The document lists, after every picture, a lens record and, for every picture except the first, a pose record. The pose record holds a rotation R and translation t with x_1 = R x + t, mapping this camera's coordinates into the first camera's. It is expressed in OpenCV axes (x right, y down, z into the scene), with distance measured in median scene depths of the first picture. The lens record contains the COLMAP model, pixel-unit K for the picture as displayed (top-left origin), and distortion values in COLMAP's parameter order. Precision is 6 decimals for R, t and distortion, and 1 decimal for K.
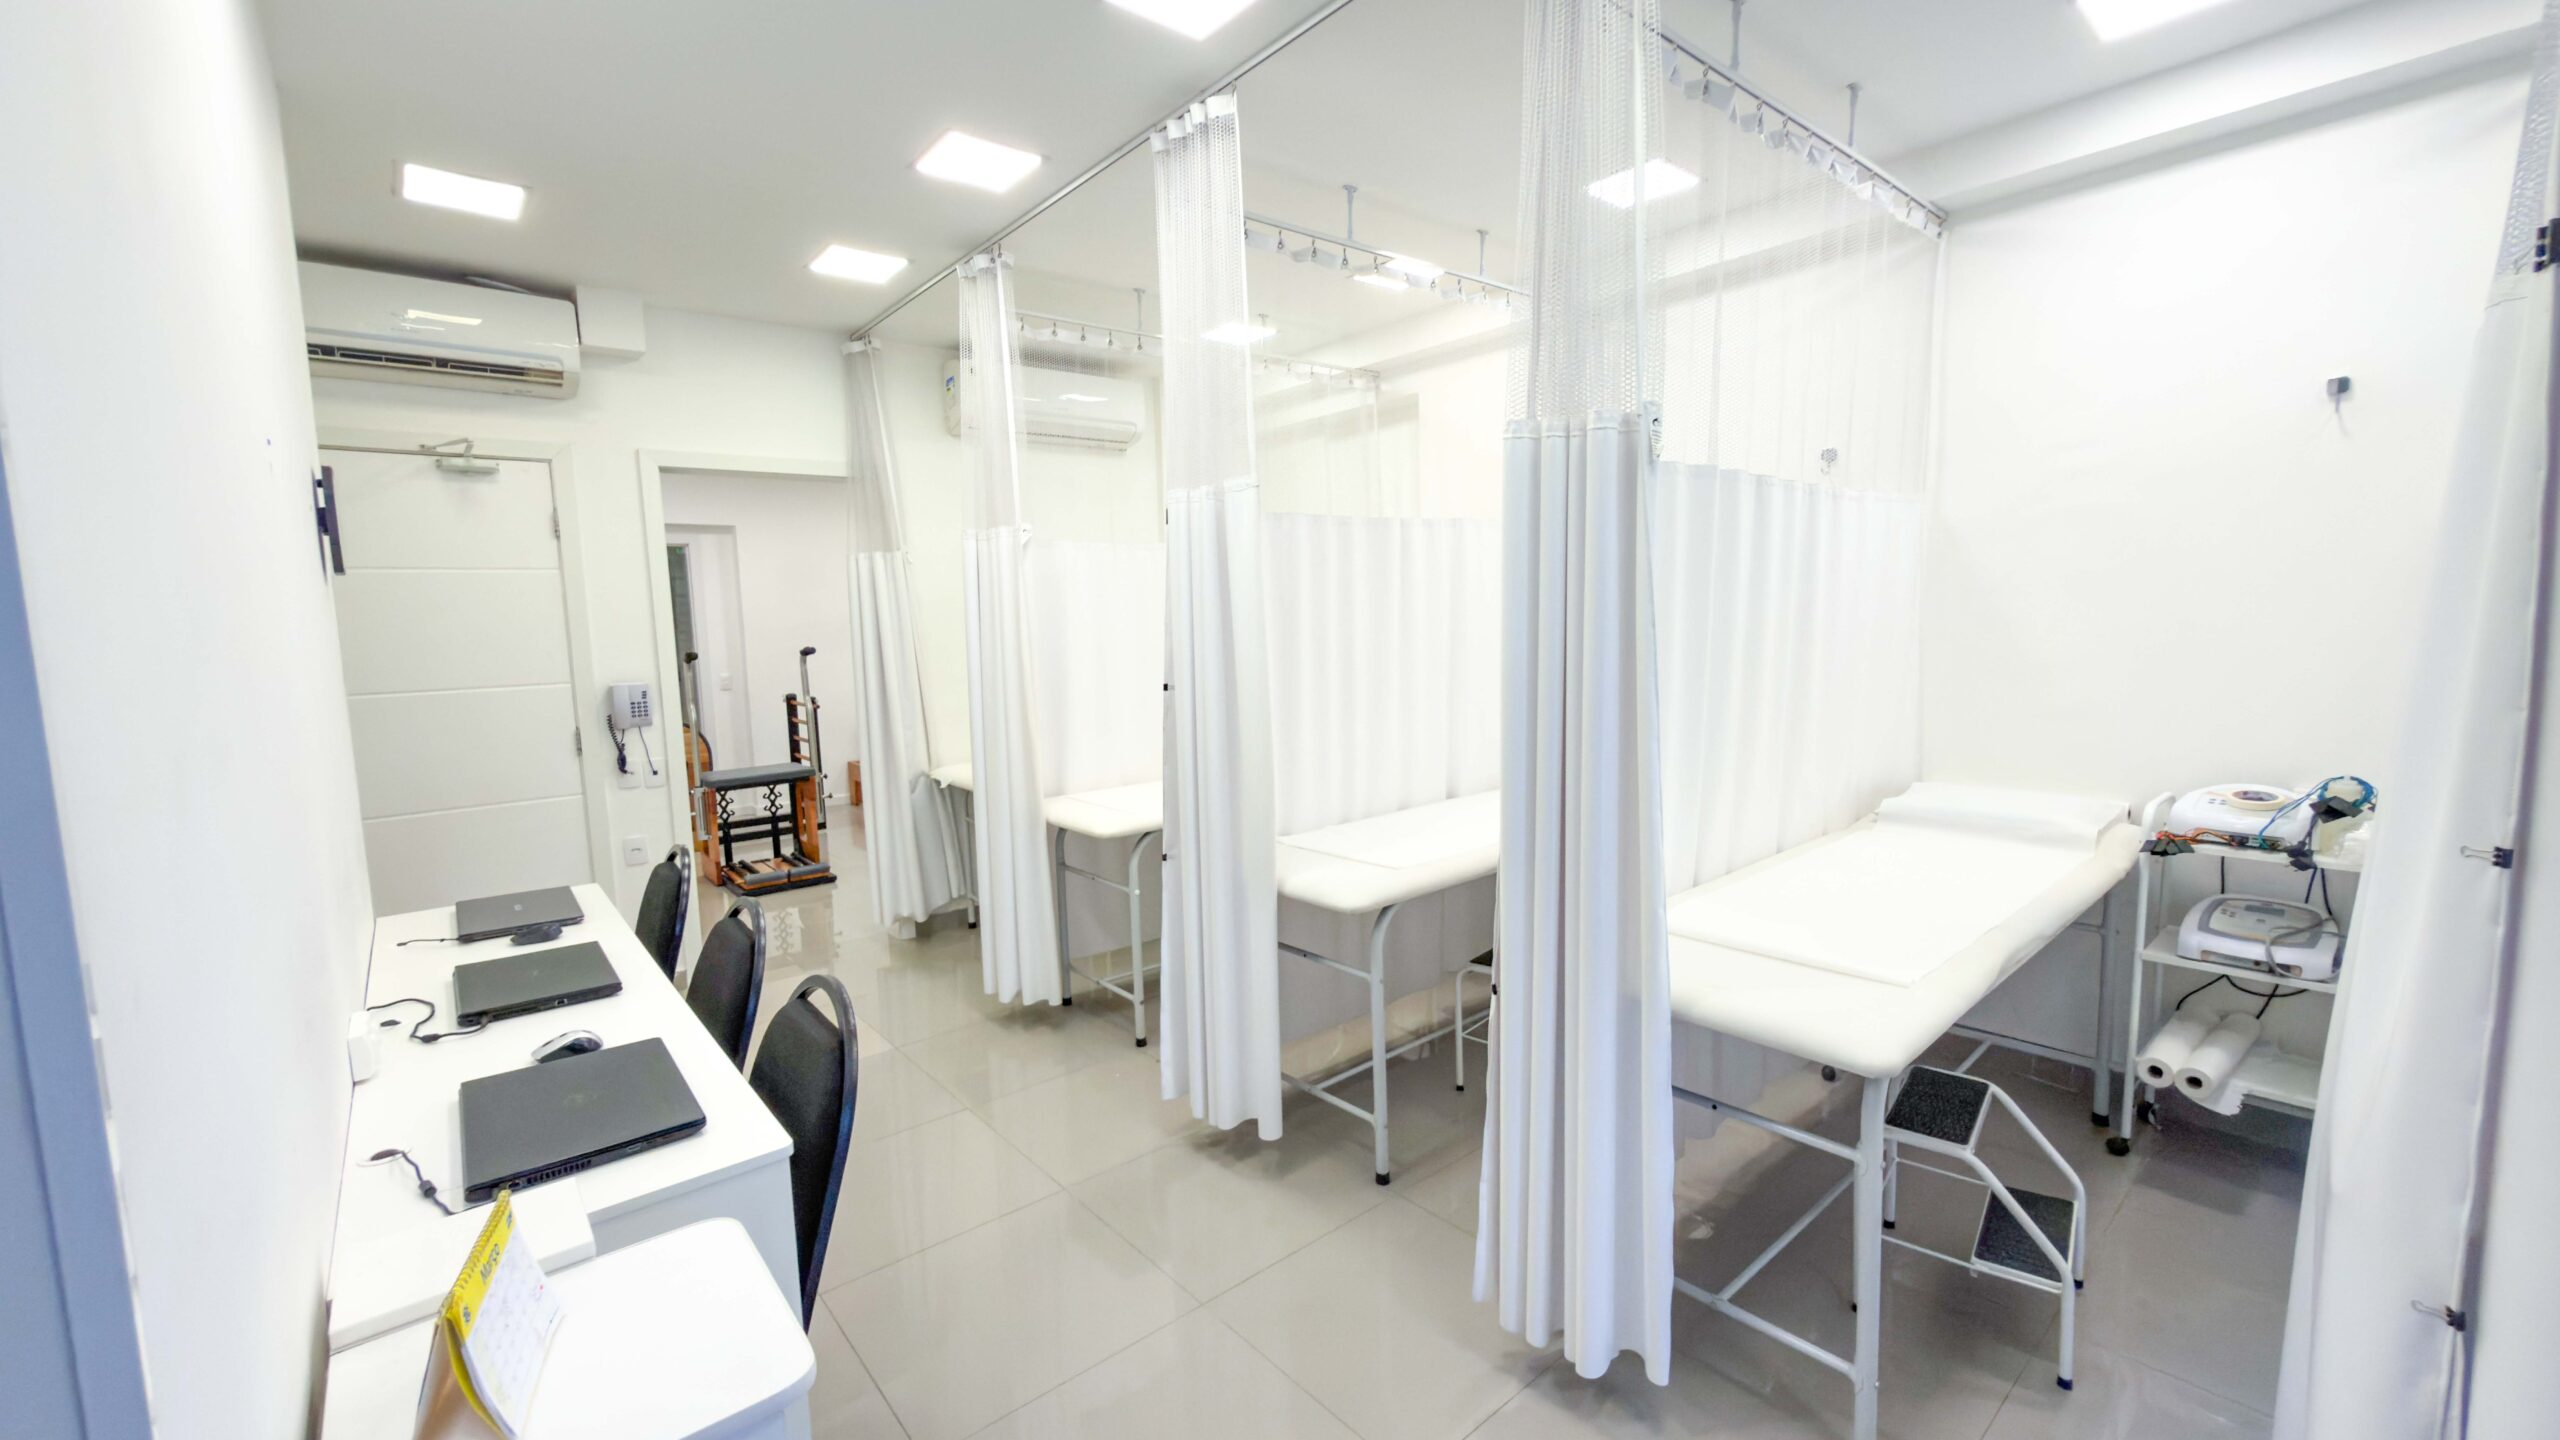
lens RADIAL K [[1023.6, 0, 1275.7], [0, 1023.6, 730.6], [0, 0, 1]] dist [0.012452, 0.000191]
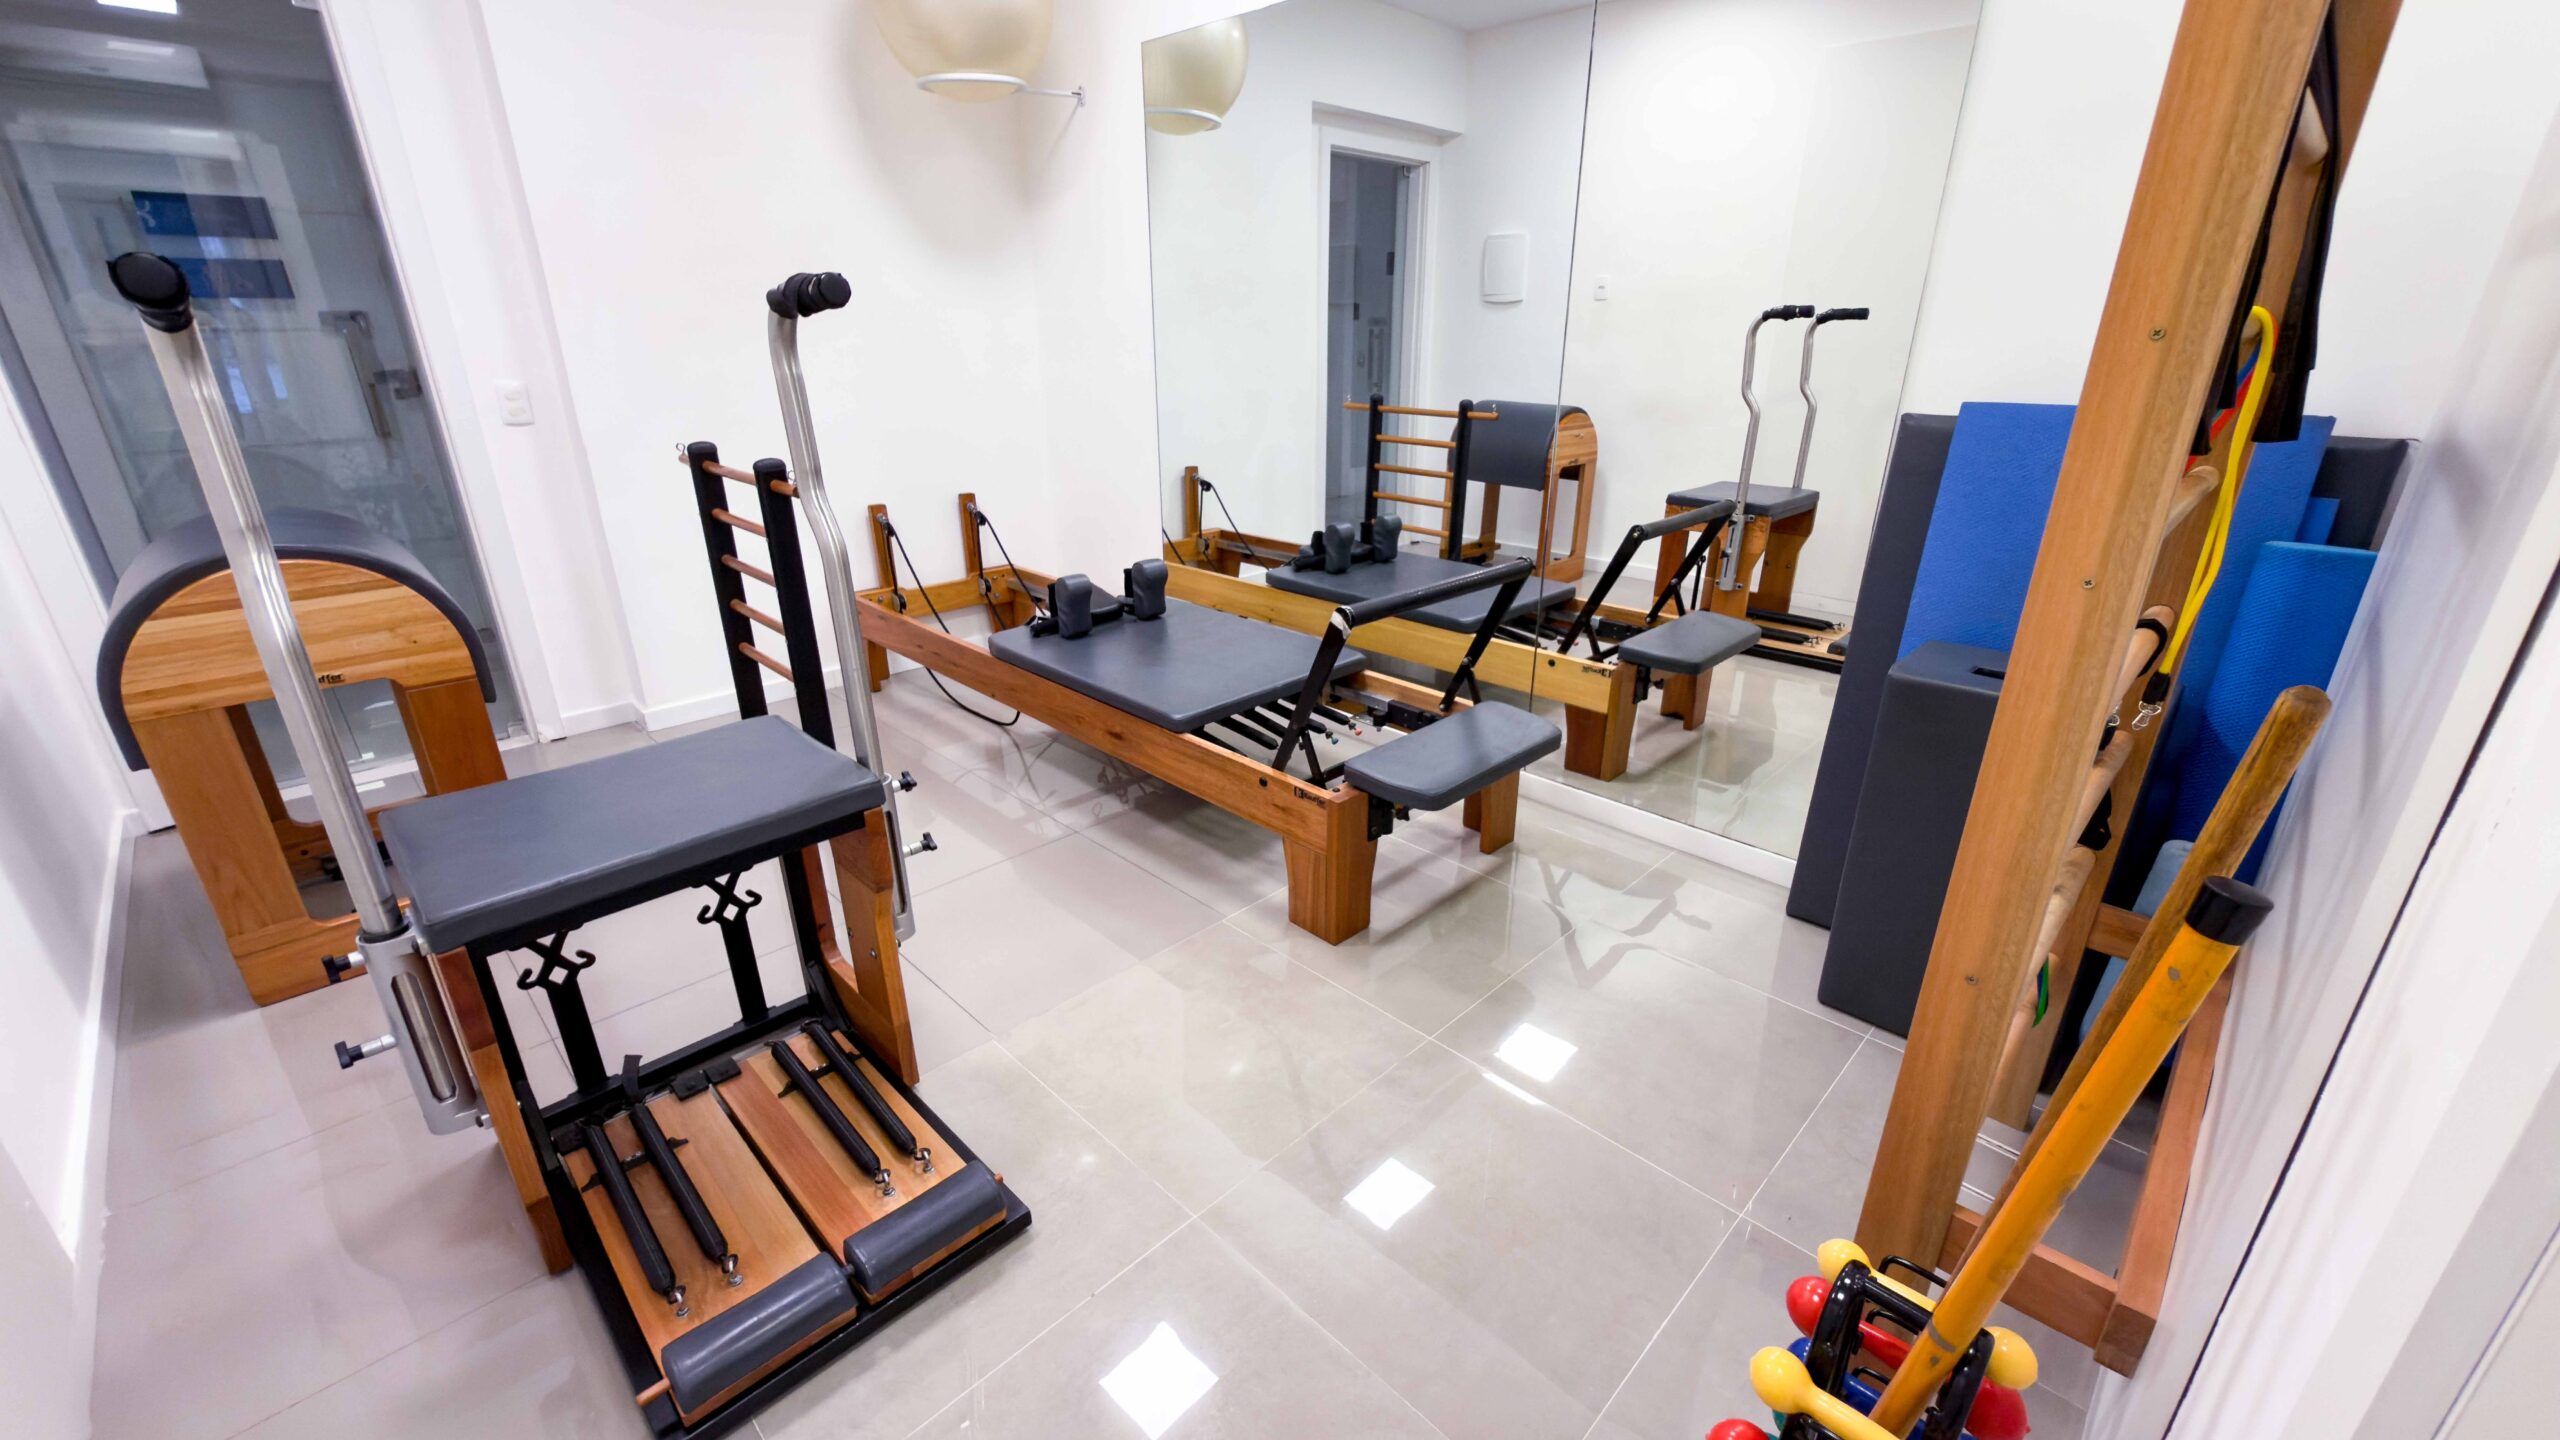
lens RADIAL K [[1023.6, 0, 1272.2], [0, 1023.6, 723.9], [0, 0, 1]] dist [0.012452, 0.000191]
pose [[0.996414, -0.010986, 0.083899, -0.372254], [-0.010958, 0.966431, 0.256692, -0.044584], [-0.083902, -0.256691, 0.962845, 0.745778]]
